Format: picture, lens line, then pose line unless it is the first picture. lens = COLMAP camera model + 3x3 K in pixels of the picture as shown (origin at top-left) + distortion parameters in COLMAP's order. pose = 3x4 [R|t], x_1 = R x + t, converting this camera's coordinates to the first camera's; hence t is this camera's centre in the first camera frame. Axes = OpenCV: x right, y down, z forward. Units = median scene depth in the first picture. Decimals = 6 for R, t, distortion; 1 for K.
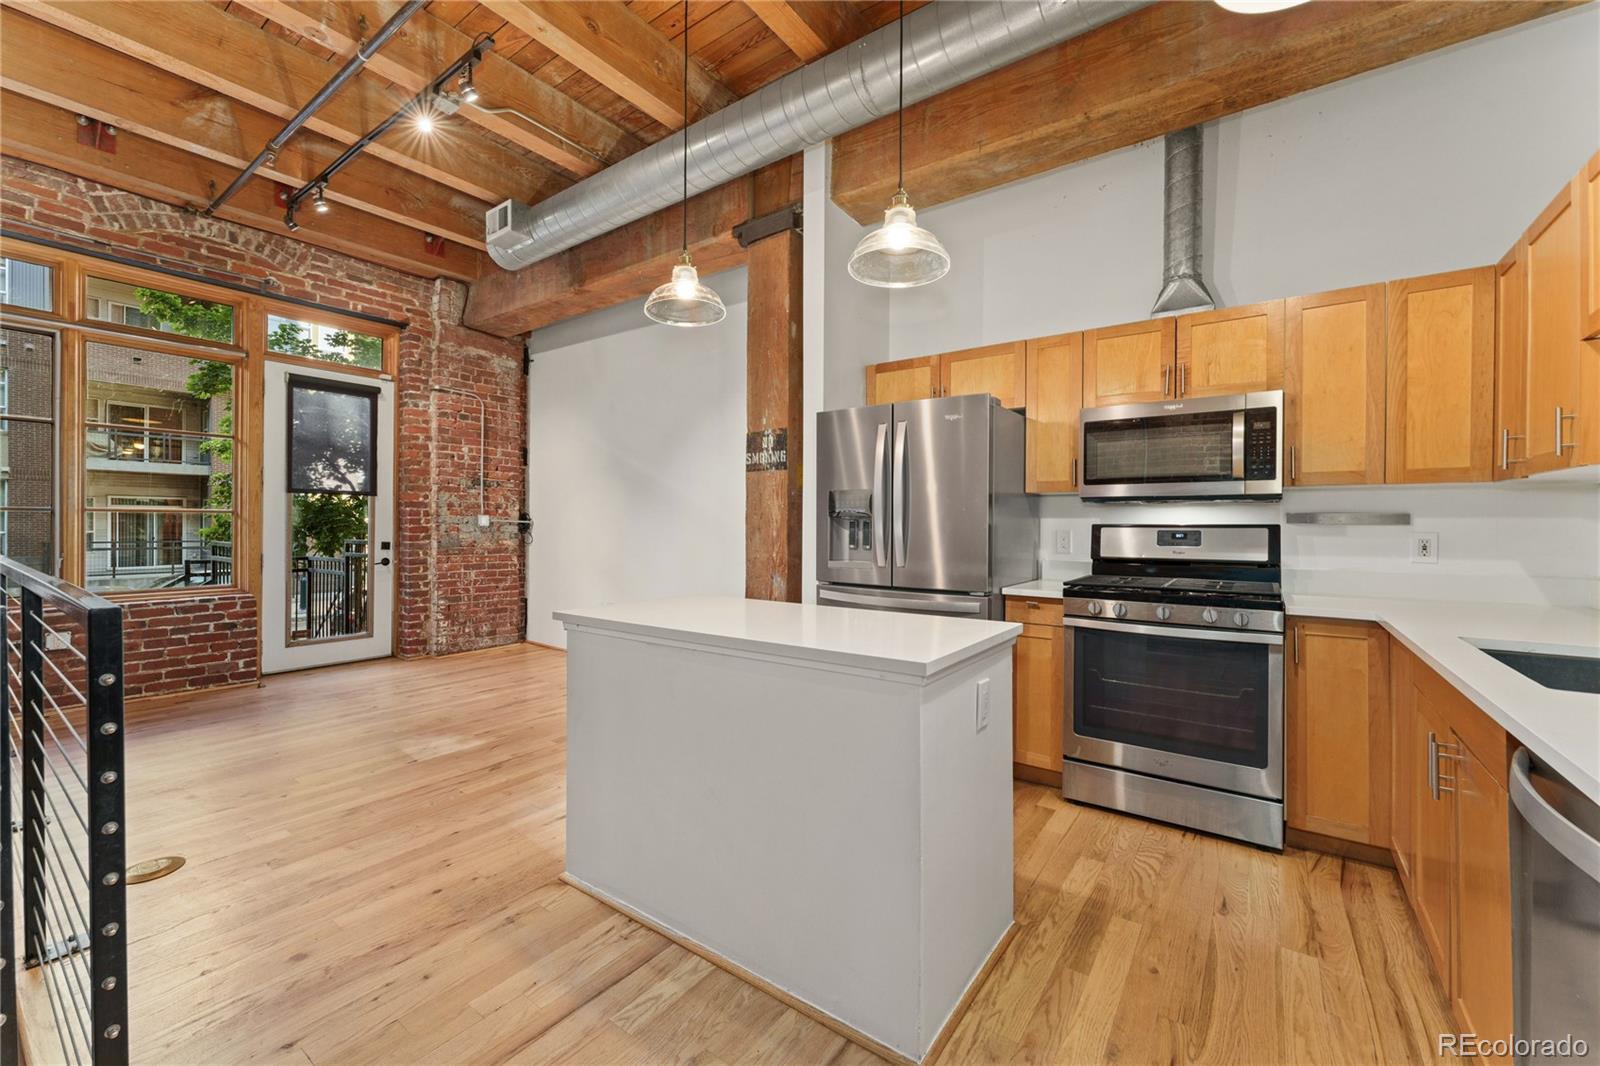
lens RADIAL K [[643.6, 0, 796.2], [0, 643.6, 525.9], [0, 0, 1]] dist [0.000322, 0.000093]
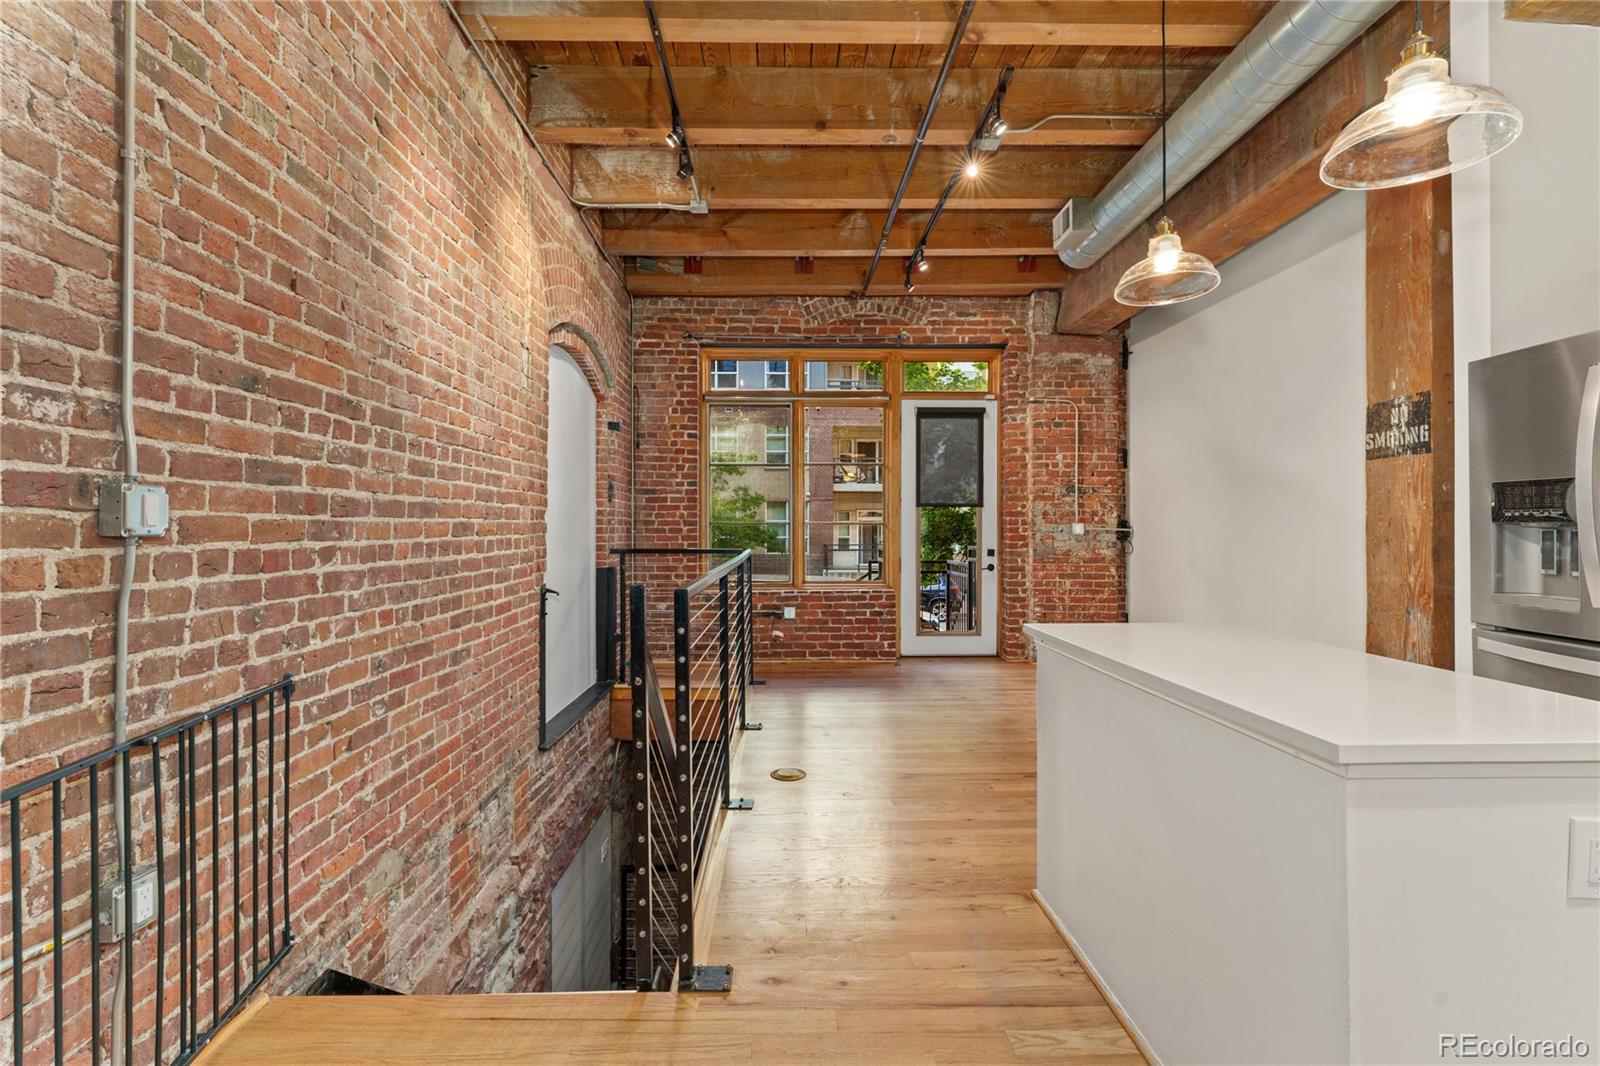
lens RADIAL K [[709.2, 0, 796.4], [0, 709.2, 525.8], [0, 0, 1]] dist [-0.000843, 0.000062]
pose [[0.605854, -0.008843, -0.795527, 0.169517], [0.002504, 0.999954, -0.009209, -0.006320], [0.795572, 0.003588, 0.605849, 0.026889]]
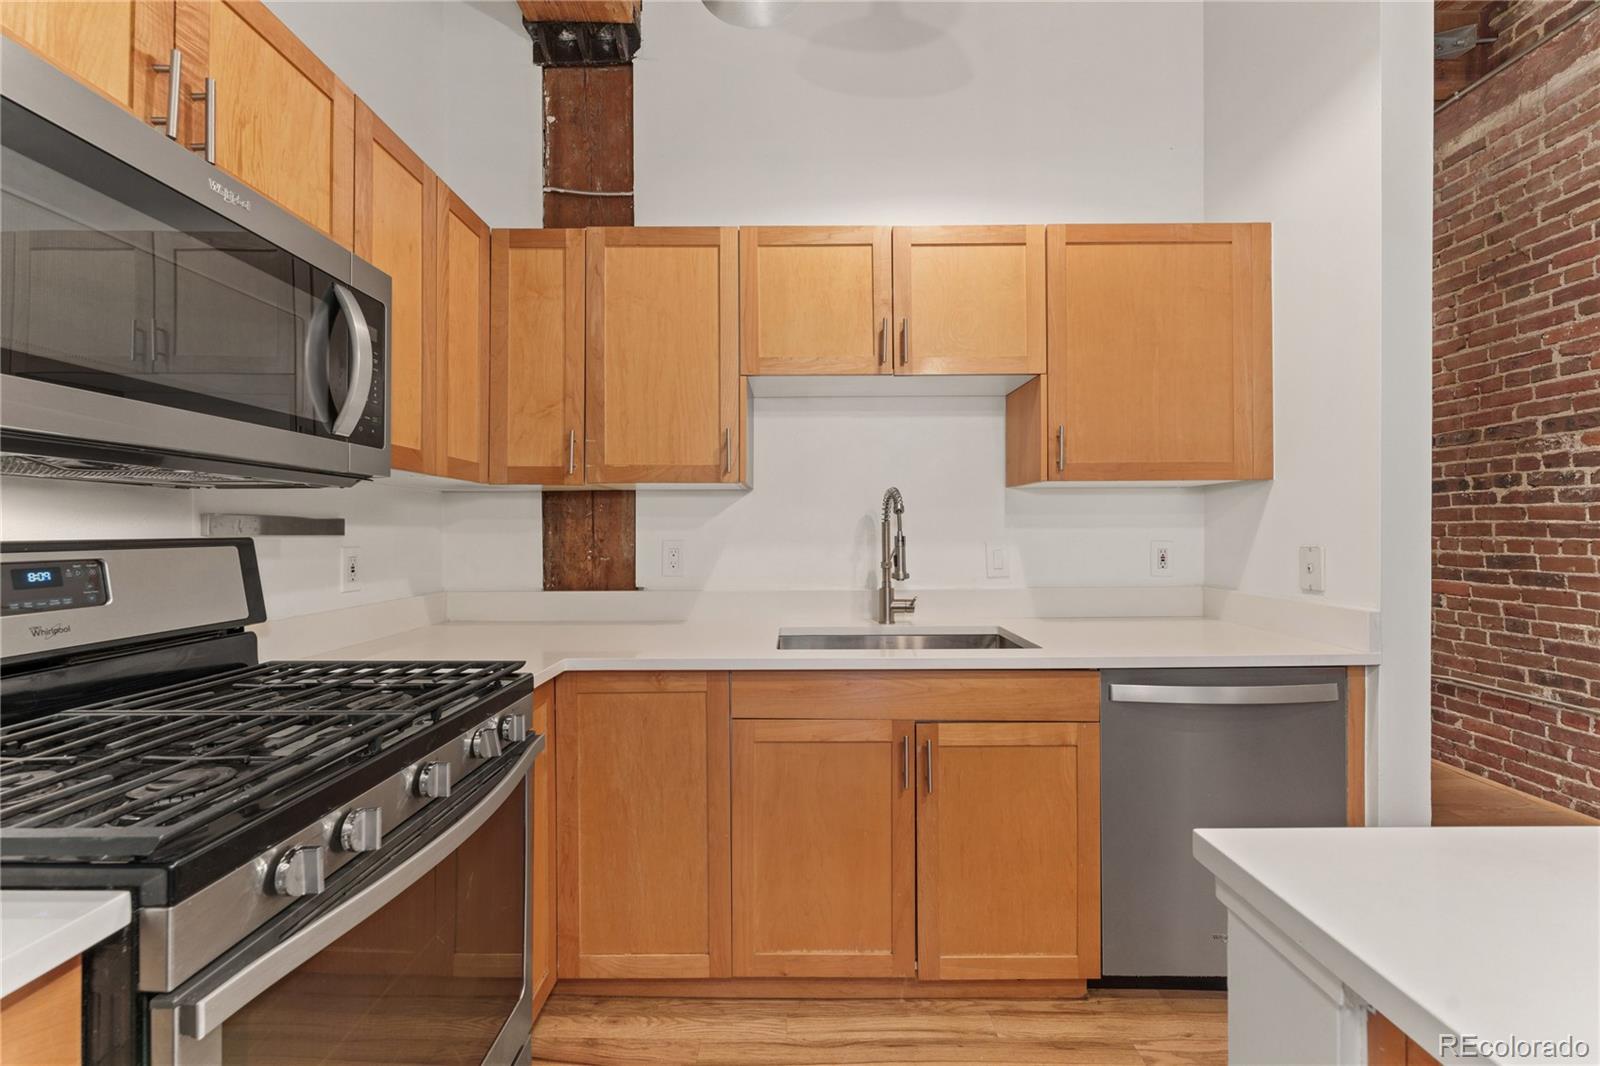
lens RADIAL K [[643.6, 0, 796.2], [0, 643.6, 525.9], [0, 0, 1]] dist [0.000322, 0.000093]
pose [[-0.585543, 0.003658, 0.810633, 0.101383], [0.003503, 0.999992, -0.001982, -0.006299], [-0.810634, 0.001679, -0.585551, 0.716928]]
